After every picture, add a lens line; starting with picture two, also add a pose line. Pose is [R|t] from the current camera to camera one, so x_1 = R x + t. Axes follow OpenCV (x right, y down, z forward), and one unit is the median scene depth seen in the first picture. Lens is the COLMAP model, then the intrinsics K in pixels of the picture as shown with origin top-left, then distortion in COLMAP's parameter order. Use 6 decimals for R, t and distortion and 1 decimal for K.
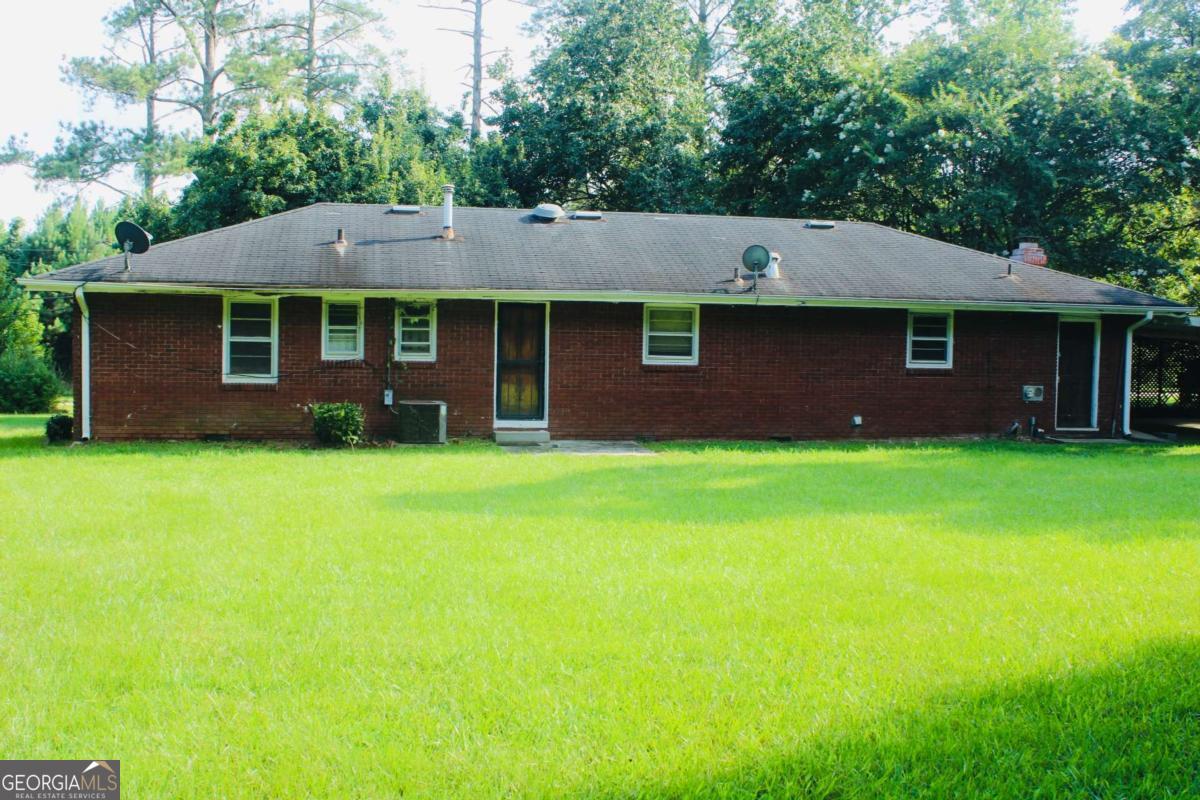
lens RADIAL K [[1343.1, 0, 599.0], [0, 1343.1, 407.7], [0, 0, 1]] dist [-0.068302, 0.000000]
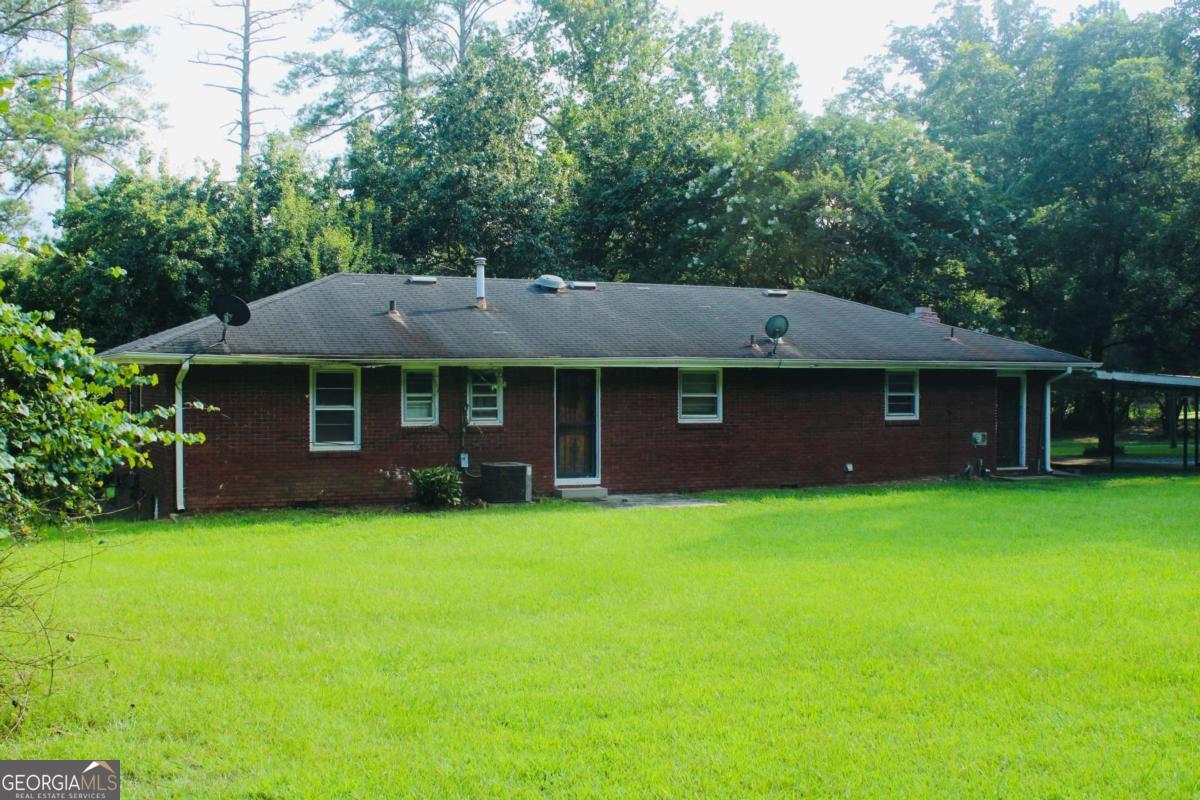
lens RADIAL K [[1343.1, 0, 602.5], [0, 1343.1, 395.5], [0, 0, 1]] dist [-0.068302, 0.000000]
pose [[0.967215, -0.019199, 0.253232, -0.290312], [0.031072, 0.998593, -0.042966, -0.009091], [-0.252051, 0.049426, 0.966451, -0.044393]]
